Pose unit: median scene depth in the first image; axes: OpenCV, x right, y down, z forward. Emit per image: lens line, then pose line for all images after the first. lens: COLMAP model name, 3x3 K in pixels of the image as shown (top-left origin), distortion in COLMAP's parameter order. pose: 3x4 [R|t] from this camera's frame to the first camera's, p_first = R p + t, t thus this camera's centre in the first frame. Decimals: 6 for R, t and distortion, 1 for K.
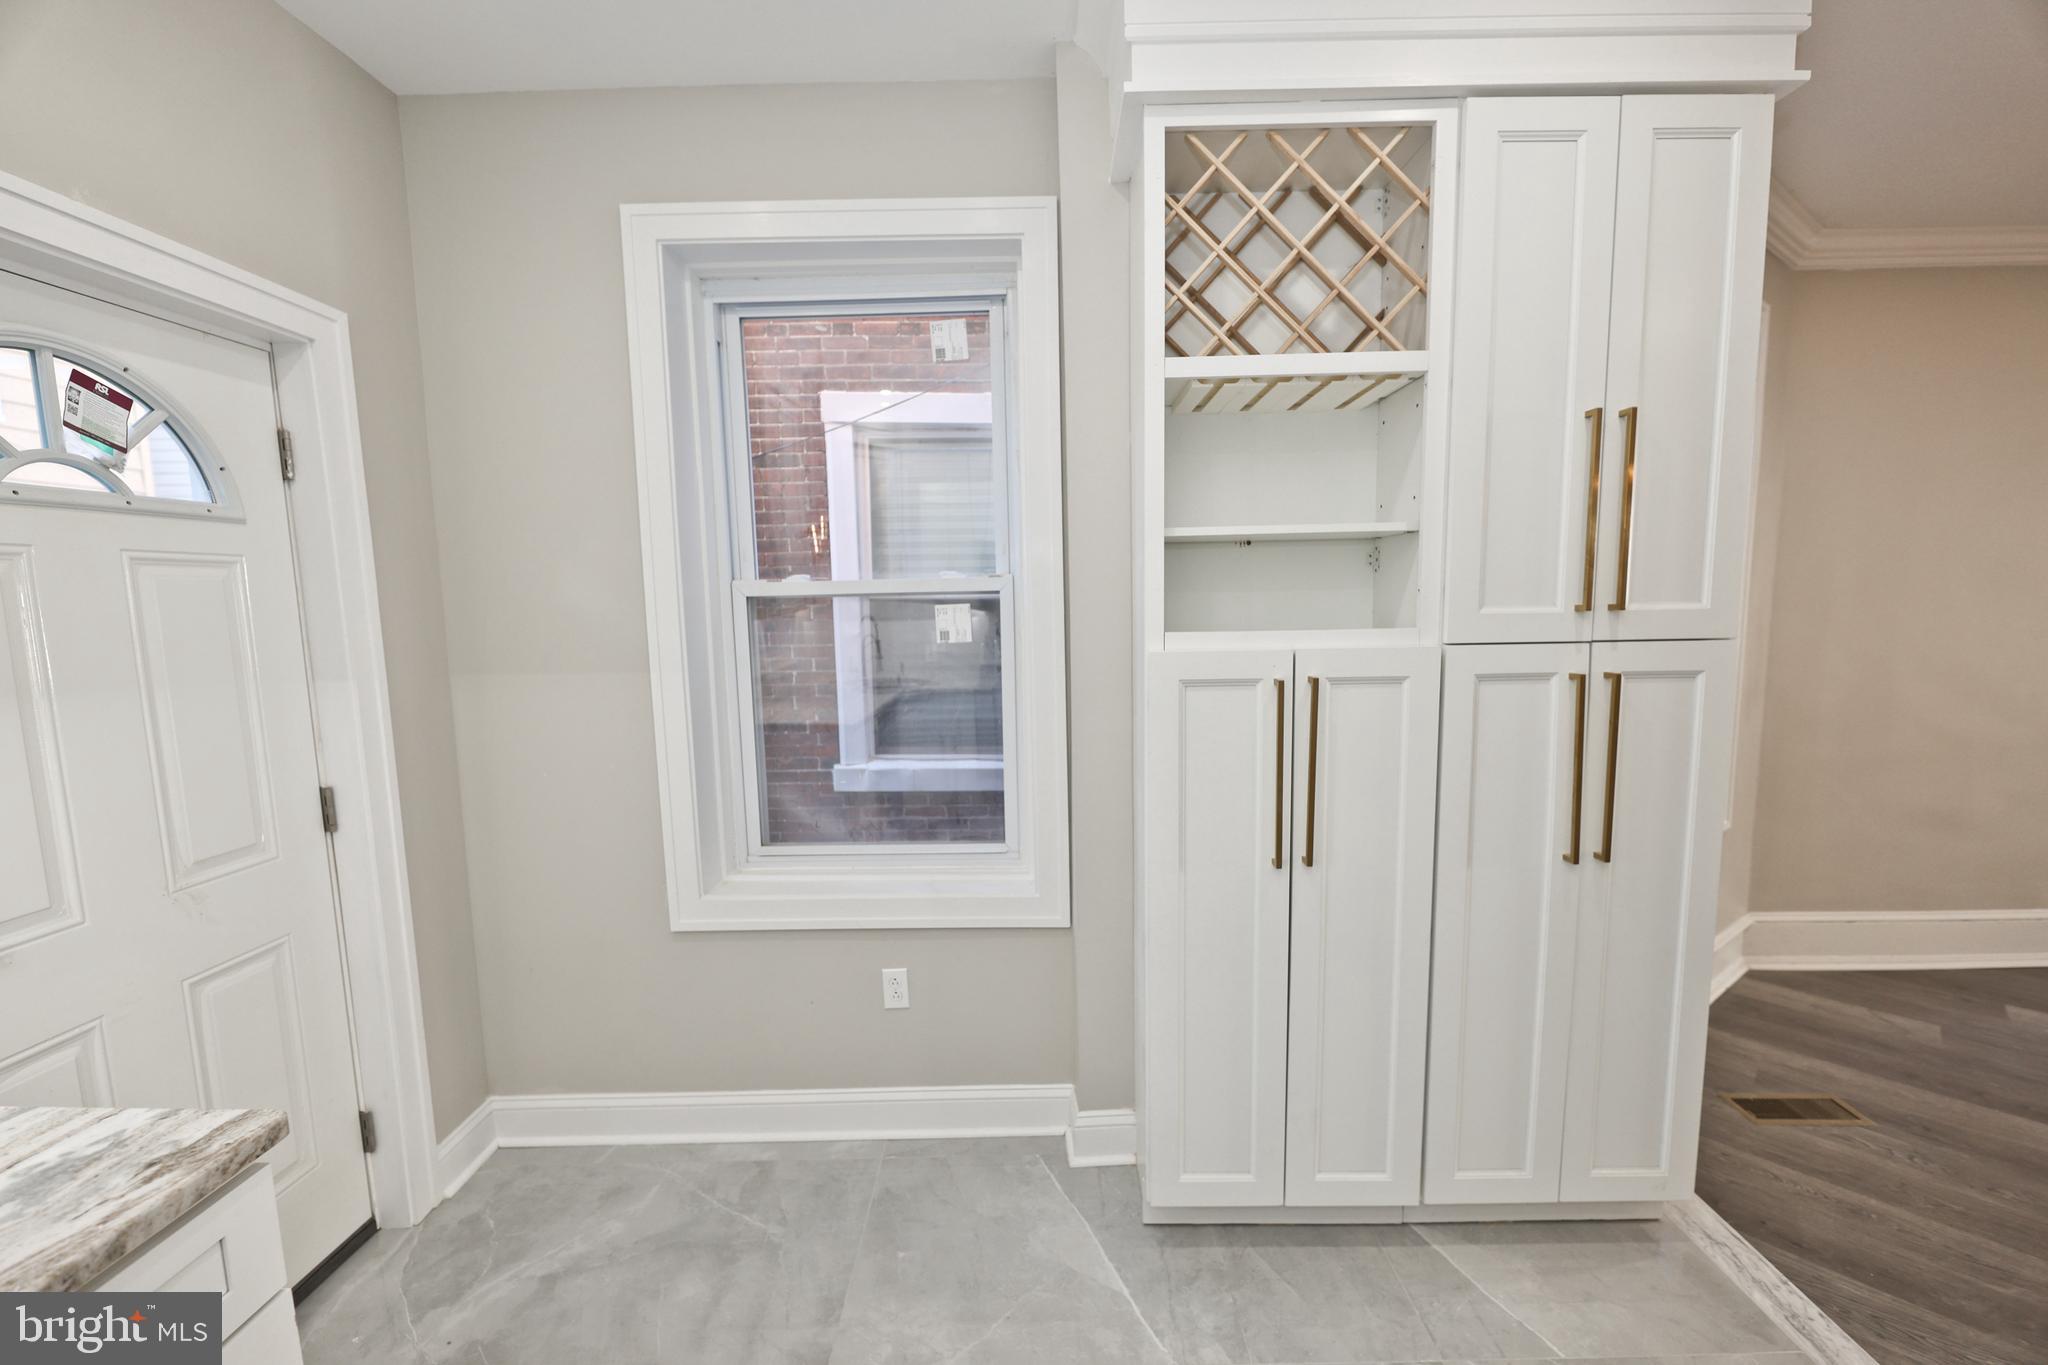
lens RADIAL K [[814.9, 0, 1029.0], [0, 814.9, 688.8], [0, 0, 1]] dist [-0.000401, -0.003481]
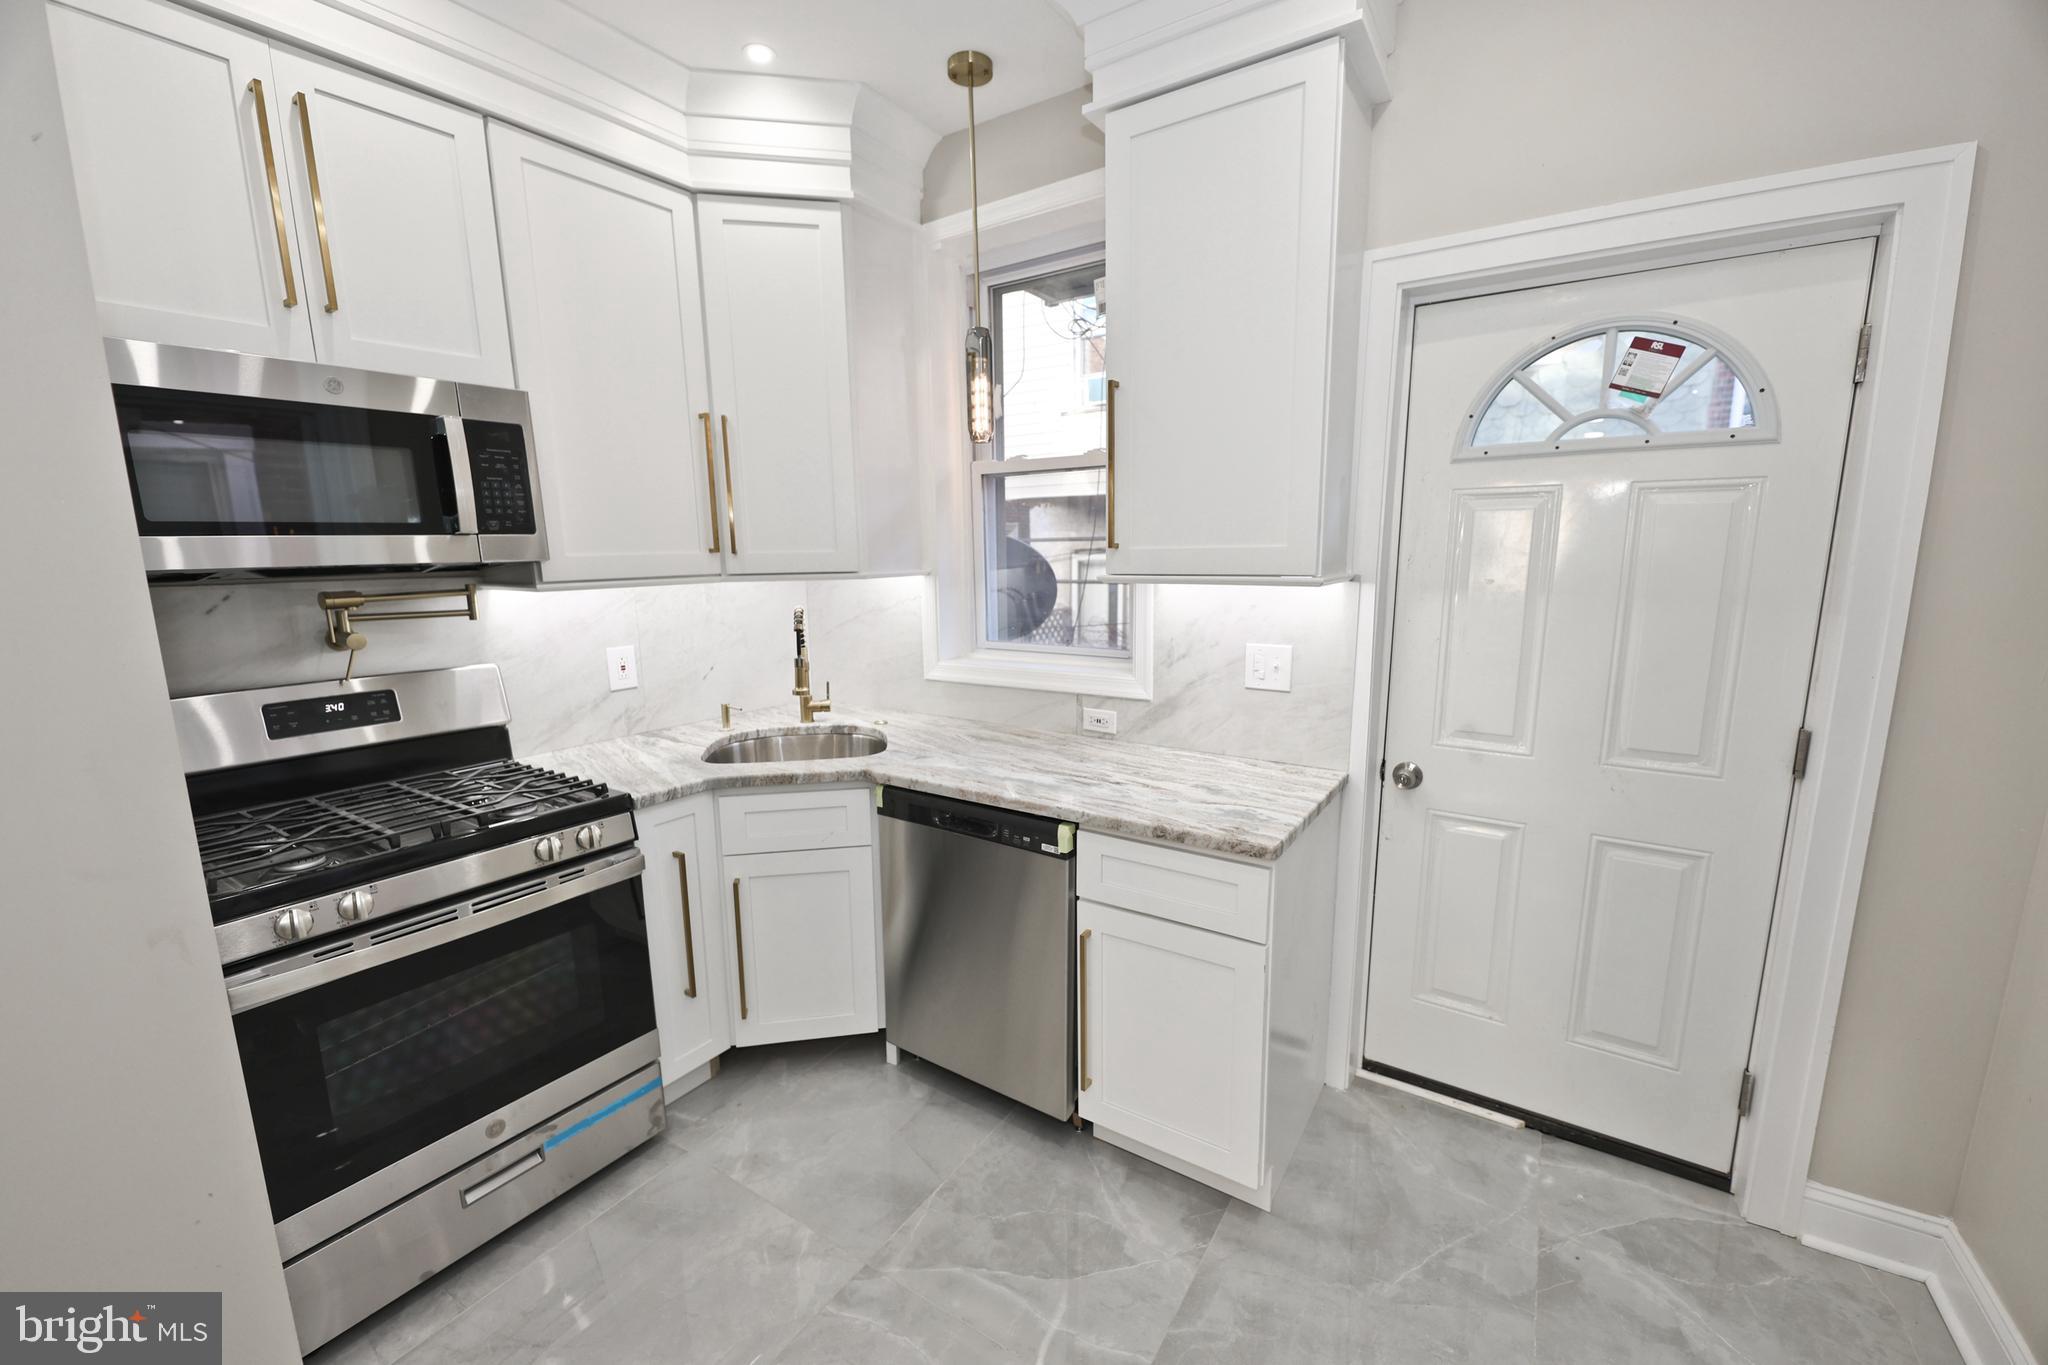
lens RADIAL K [[814.9, 0, 1032.0], [0, 814.9, 690.2], [0, 0, 1]] dist [-0.000401, -0.003481]
pose [[-0.533164, 0.175028, -0.827708, 0.413510], [-0.072500, 0.965313, 0.250827, -0.104736], [0.842899, 0.193741, -0.501981, 0.864392]]
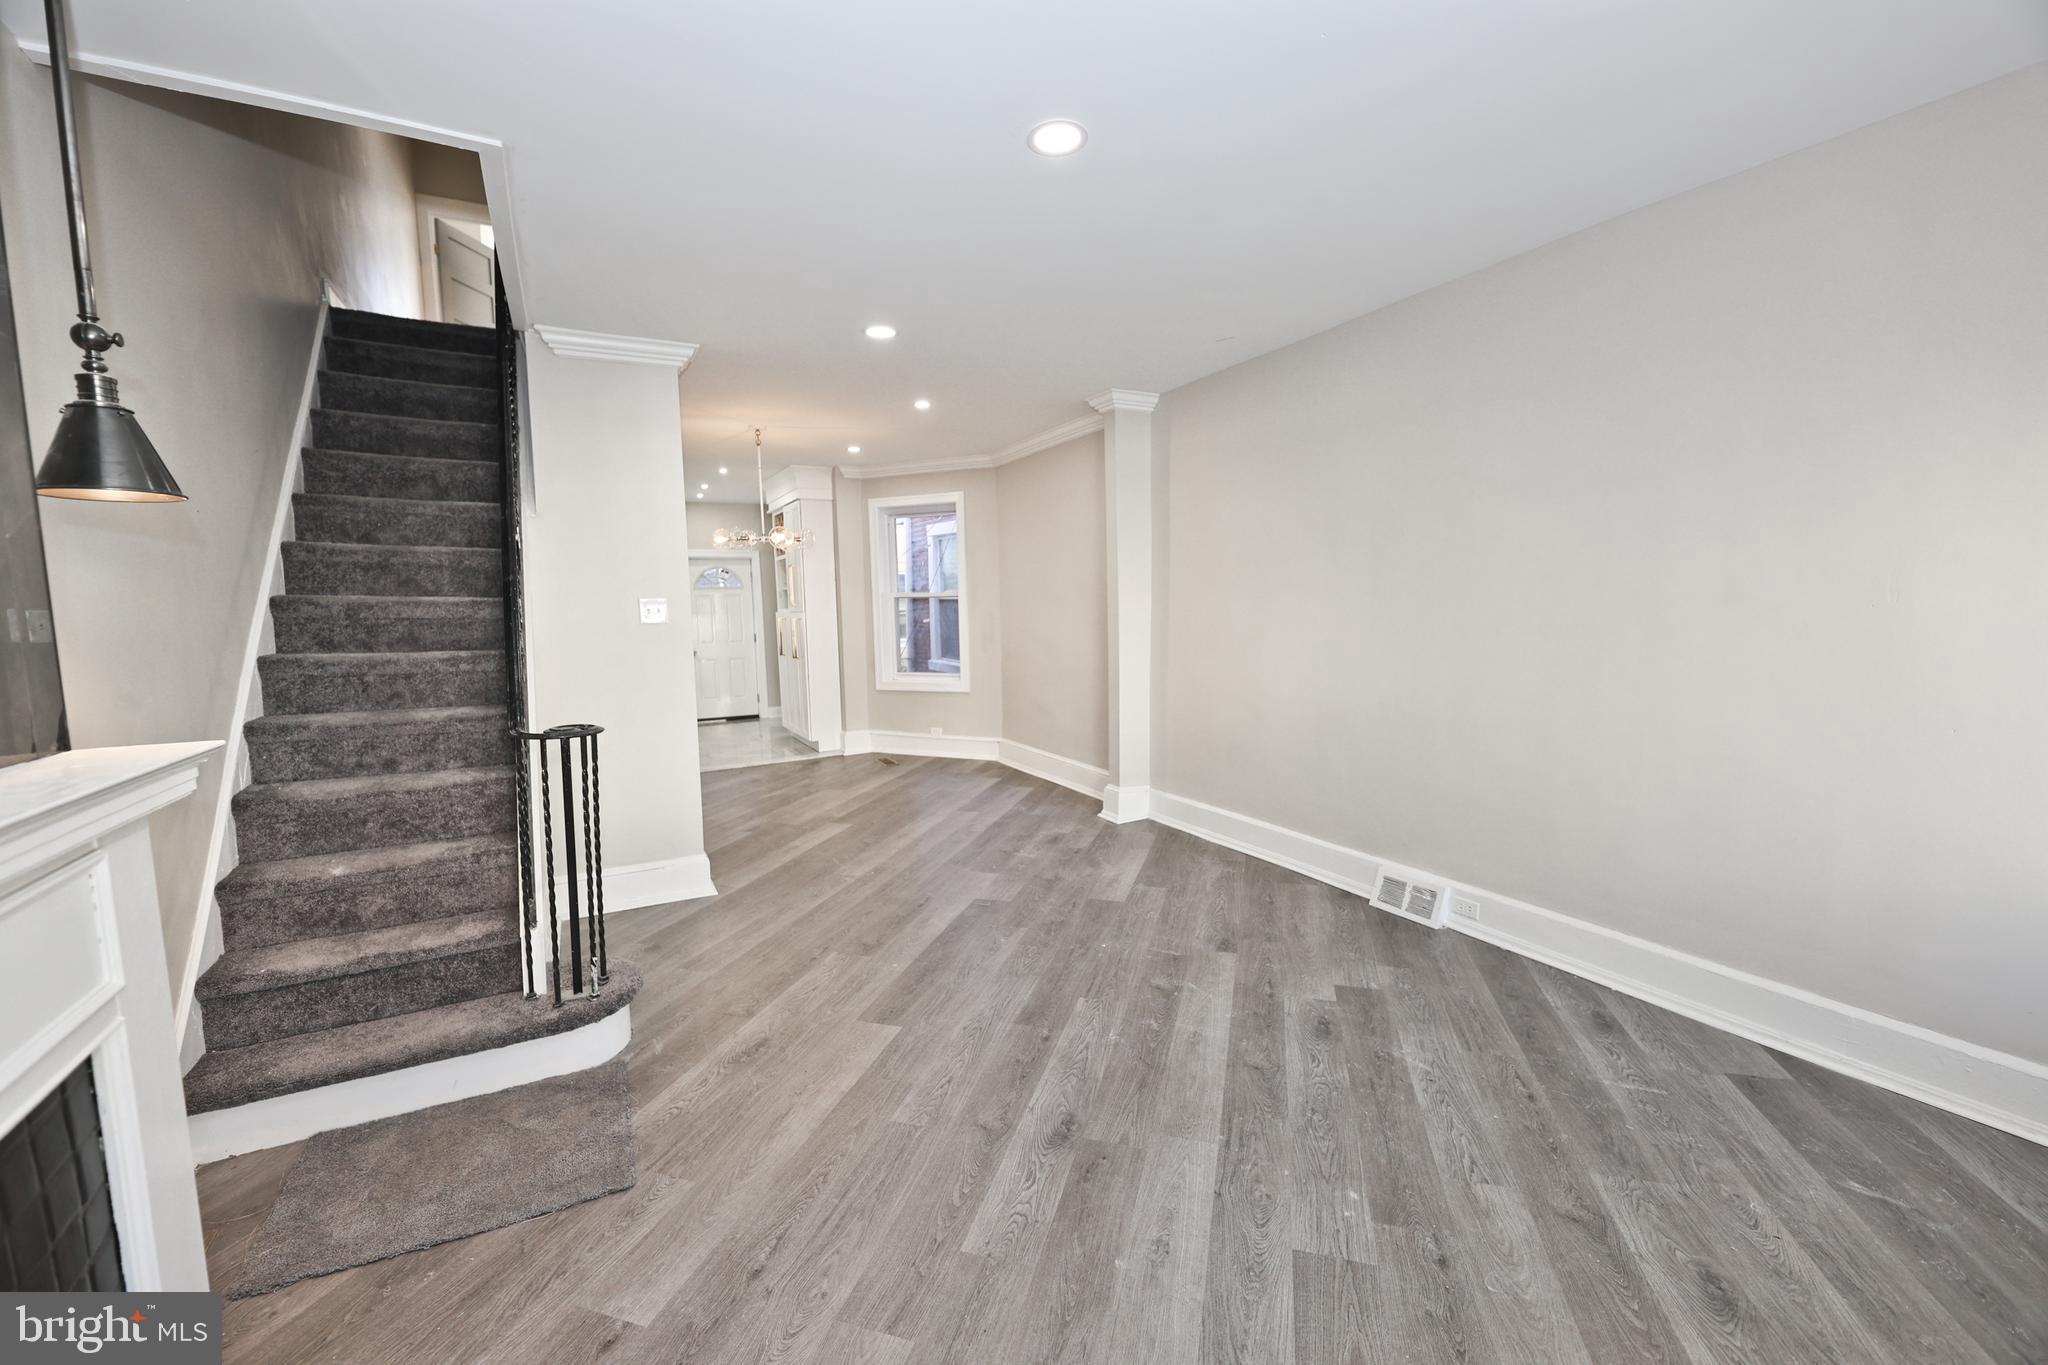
lens RADIAL K [[814.9, 0, 1022.1], [0, 814.9, 687.6], [0, 0, 1]] dist [-0.000401, -0.003481]
pose [[0.487953, 0.105393, -0.866484, 6.092813], [-0.091269, 0.993403, 0.069433, -0.091878], [0.868085, 0.045203, 0.494353, -0.222262]]
